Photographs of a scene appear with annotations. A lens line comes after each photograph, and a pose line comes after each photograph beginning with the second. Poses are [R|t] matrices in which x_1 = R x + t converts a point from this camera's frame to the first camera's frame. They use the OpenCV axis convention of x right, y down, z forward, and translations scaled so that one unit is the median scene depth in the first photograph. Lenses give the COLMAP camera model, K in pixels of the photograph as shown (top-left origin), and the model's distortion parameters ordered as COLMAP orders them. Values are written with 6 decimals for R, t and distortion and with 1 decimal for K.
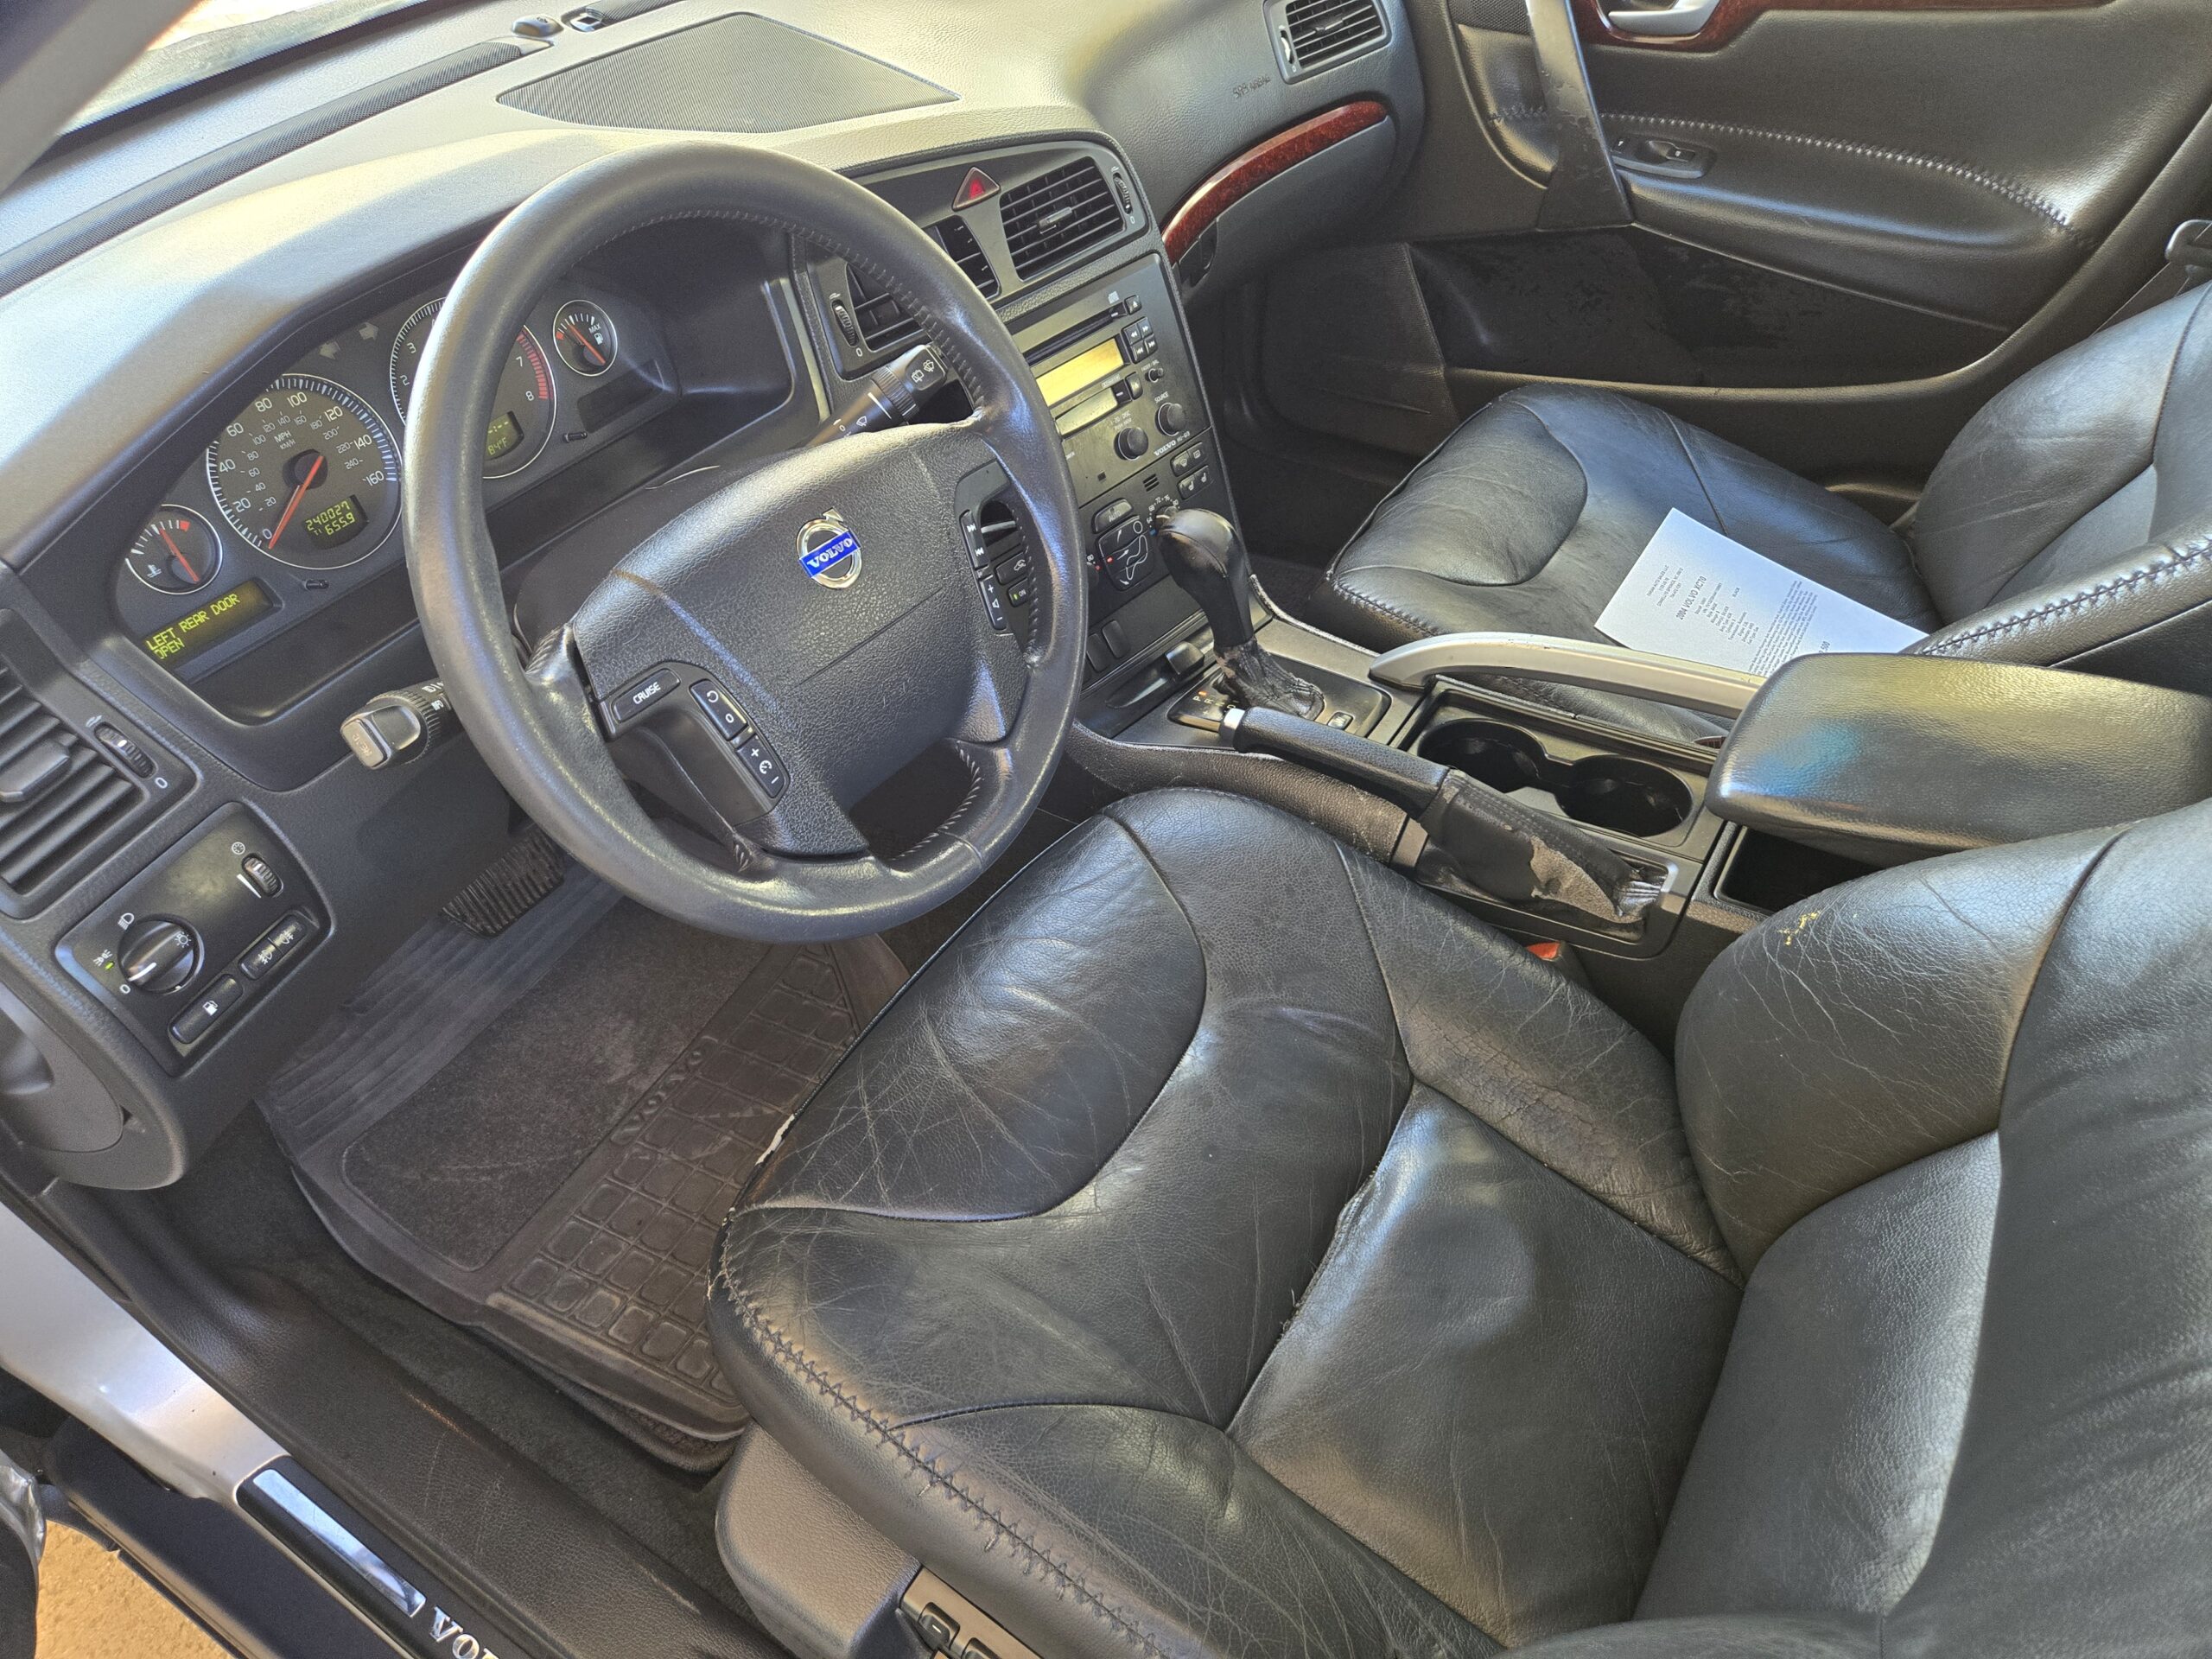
lens RADIAL K [[1489.2, 0, 1103.1], [0, 1489.2, 839.4], [0, 0, 1]] dist [0.065336, -0.060180]
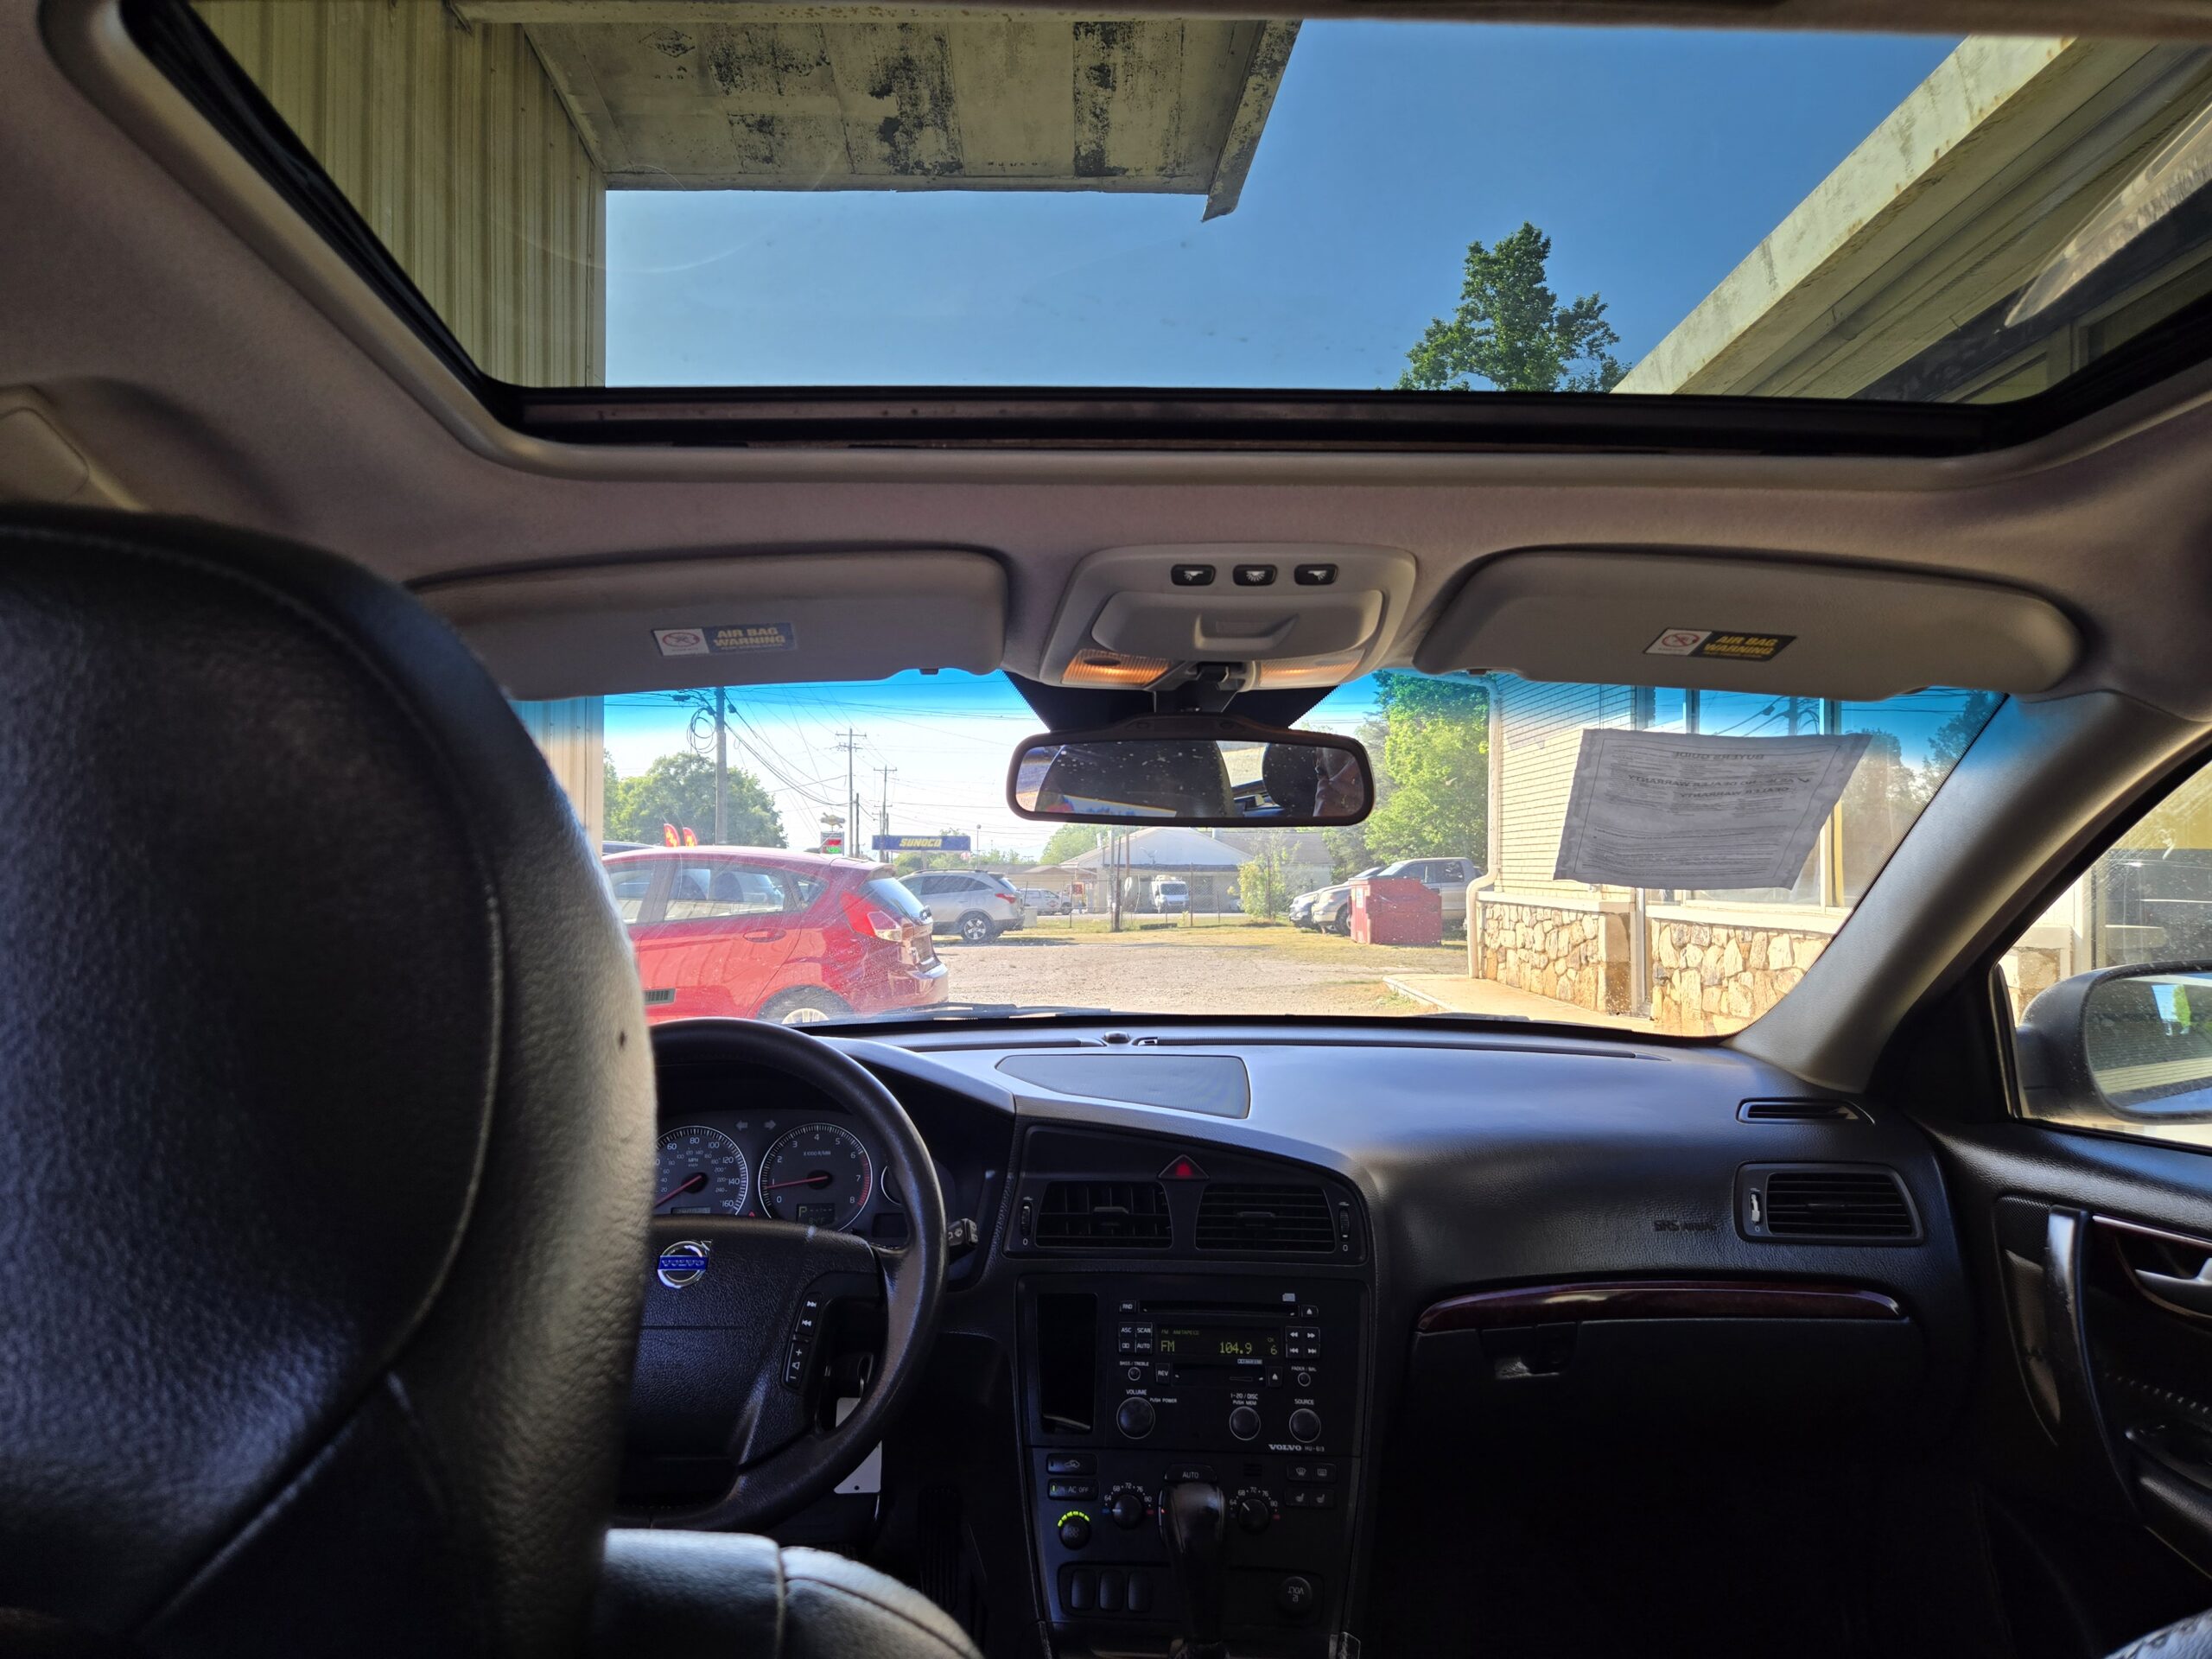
lens RADIAL K [[1477.7, 0, 1092.3], [0, 1477.7, 842.8], [0, 0, 1]] dist [0.075602, -0.066030]
pose [[0.601271, 0.044801, -0.797788, 0.782461], [-0.560025, 0.735797, -0.380756, -0.103281], [0.569952, 0.675718, 0.467504, 0.161887]]
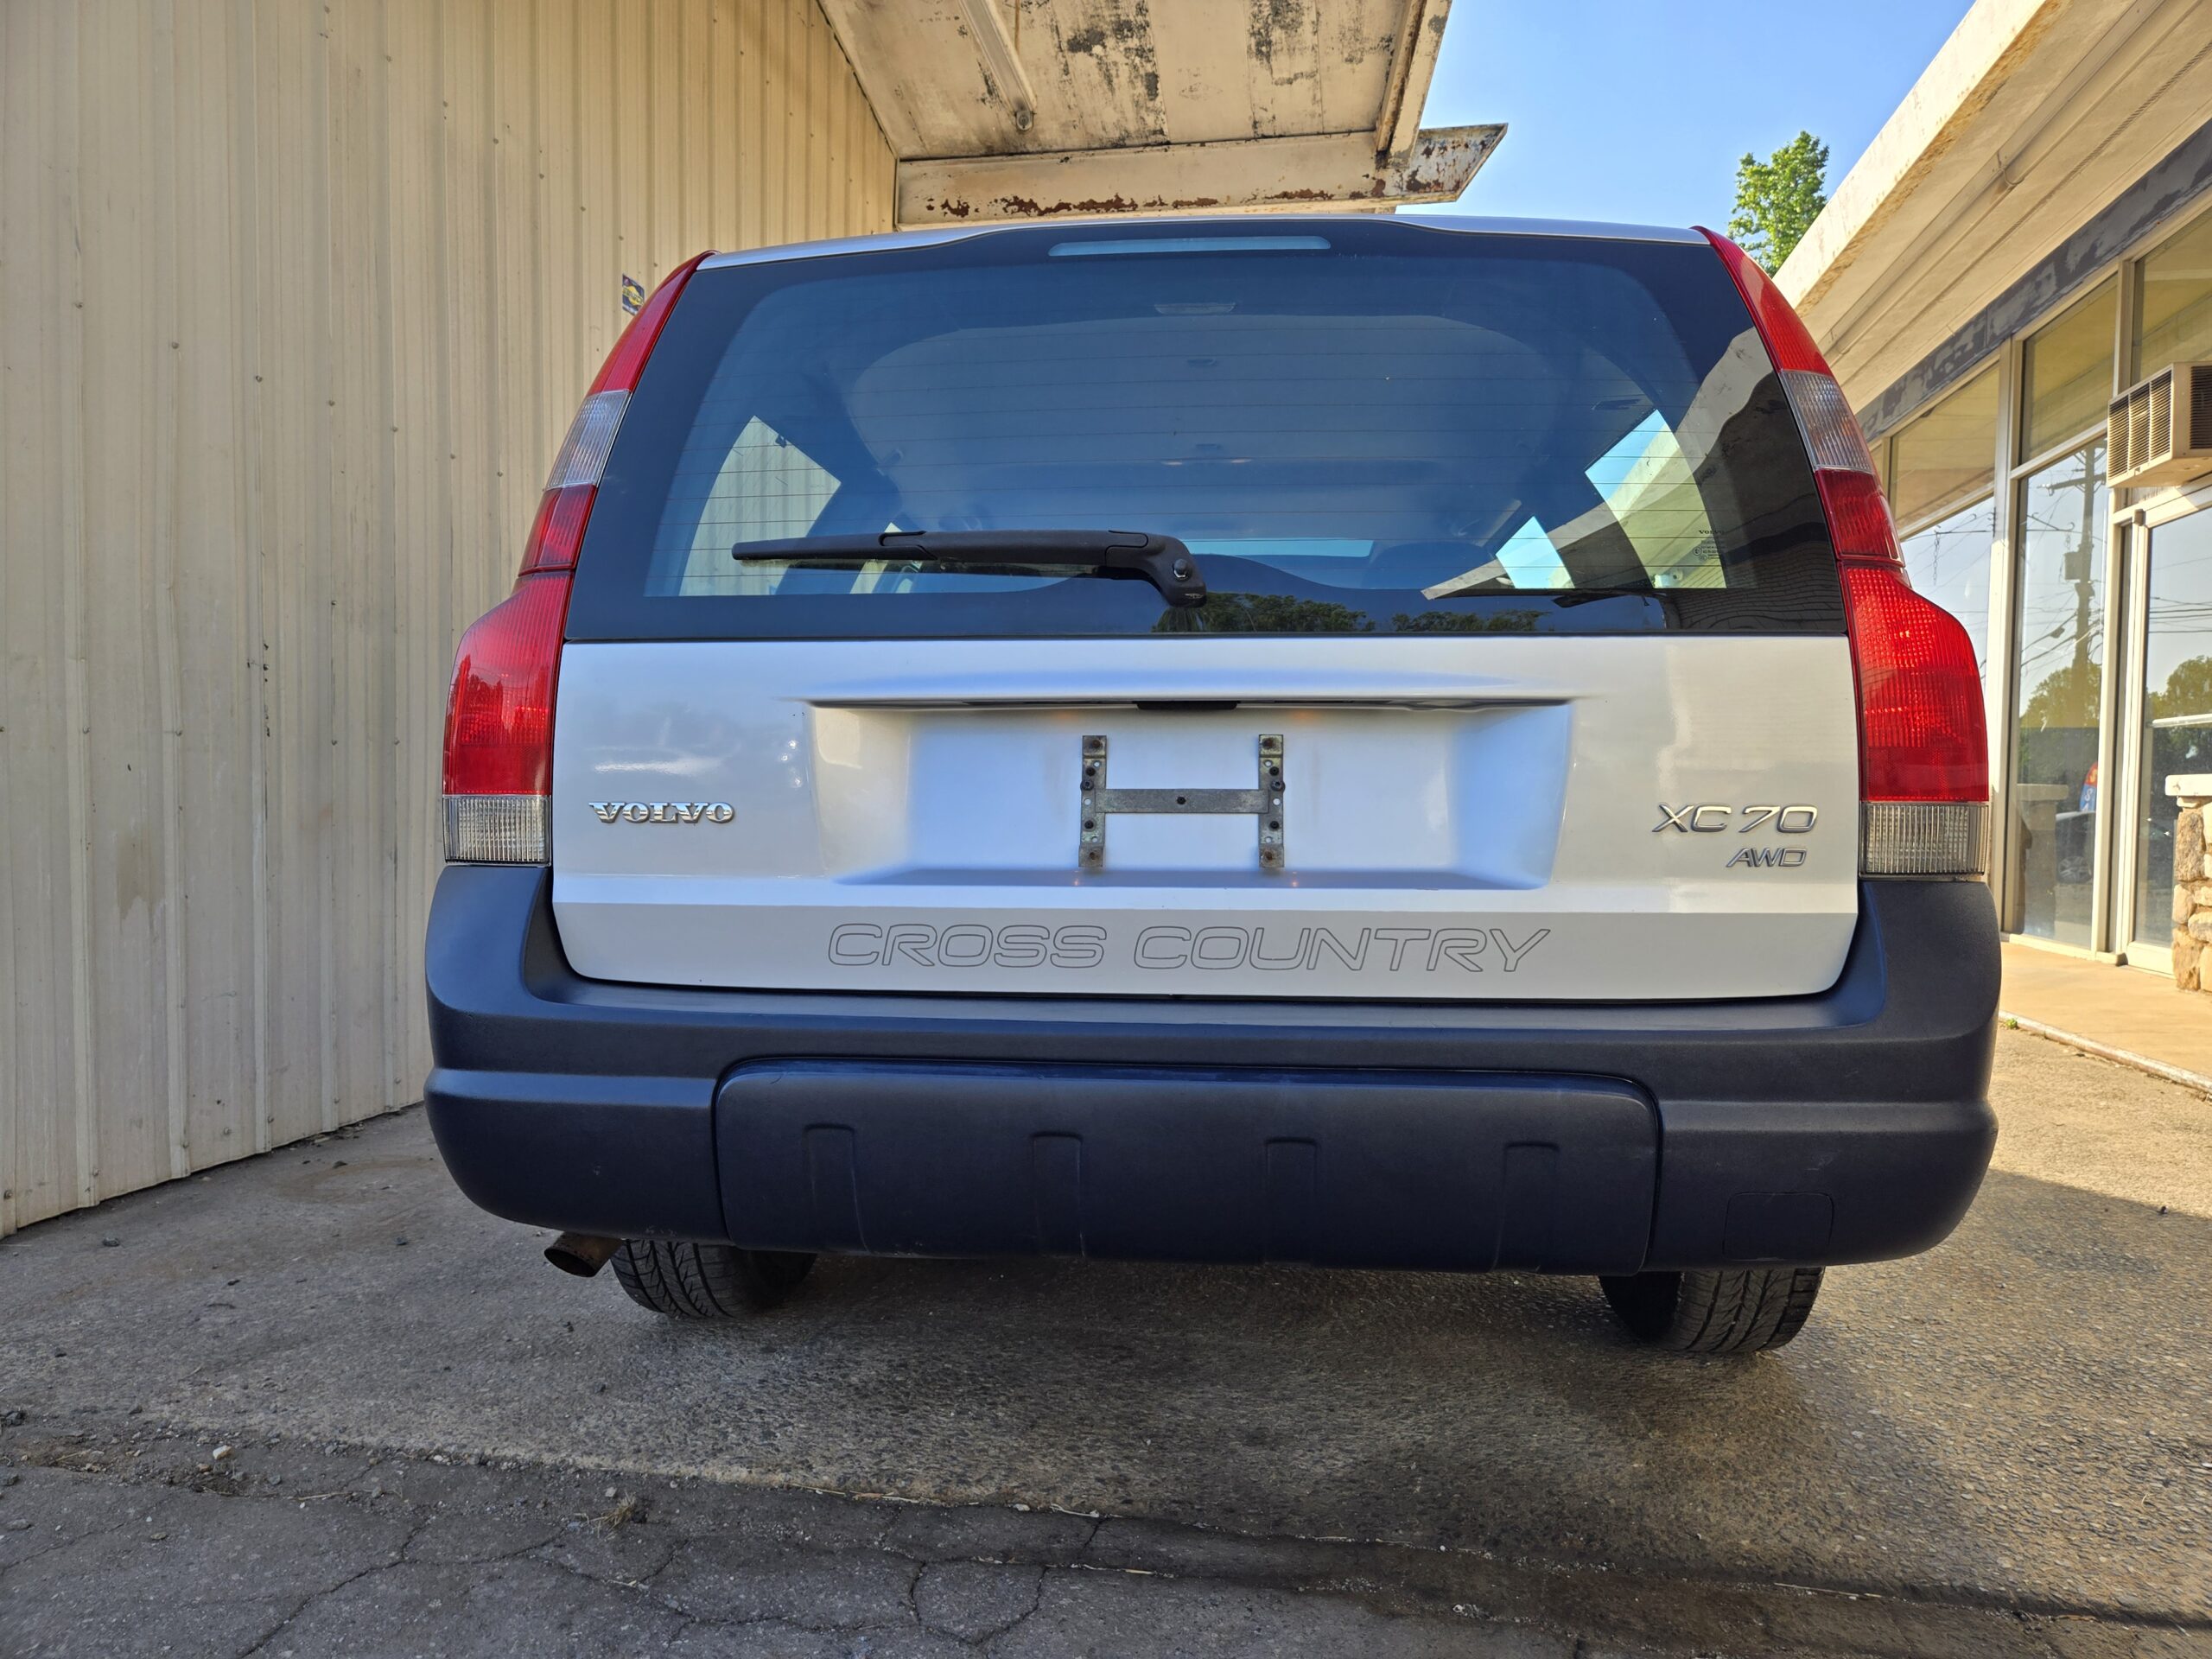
lens RADIAL K [[1481.6, 0, 1116.2], [0, 1481.6, 851.3], [0, 0, 1]] dist [0.076752, -0.072232]
pose [[0.470225, 0.092093, -0.877728, 3.179523], [-0.617120, 0.745286, -0.252413, 0.912213], [0.630913, 0.660355, 0.407284, -0.670948]]
